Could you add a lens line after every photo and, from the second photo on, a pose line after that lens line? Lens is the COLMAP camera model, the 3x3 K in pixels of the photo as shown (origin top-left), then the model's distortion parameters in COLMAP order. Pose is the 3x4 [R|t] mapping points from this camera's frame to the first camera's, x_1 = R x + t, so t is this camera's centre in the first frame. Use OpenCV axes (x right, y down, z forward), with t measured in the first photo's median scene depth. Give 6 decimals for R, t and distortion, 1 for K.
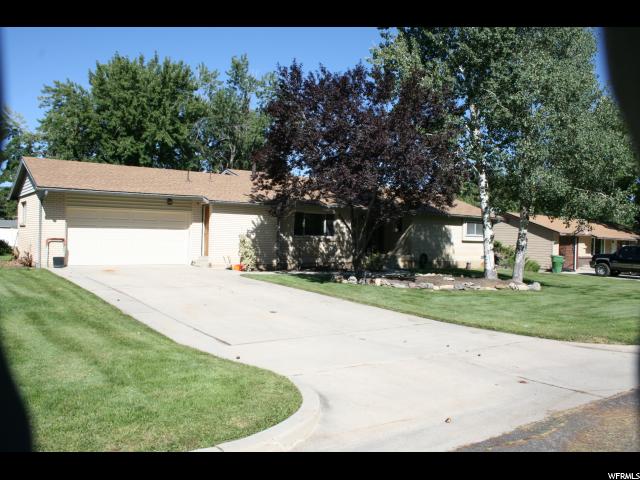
lens RADIAL K [[537.7, 0, 320.0], [0, 537.7, 240.0], [0, 0, 1]] dist [-0.166987, 0.153429]
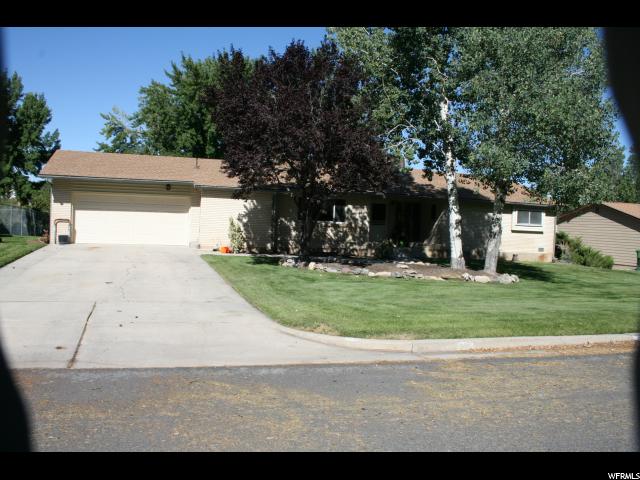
lens RADIAL K [[537.7, 0, 320.0], [0, 537.7, 240.0], [0, 0, 1]] dist [-0.166987, 0.153429]
pose [[0.952638, 0.021133, -0.303370, 0.288184], [-0.017004, 0.999723, 0.016247, 0.010846], [0.303630, -0.010319, 0.952734, 0.052608]]
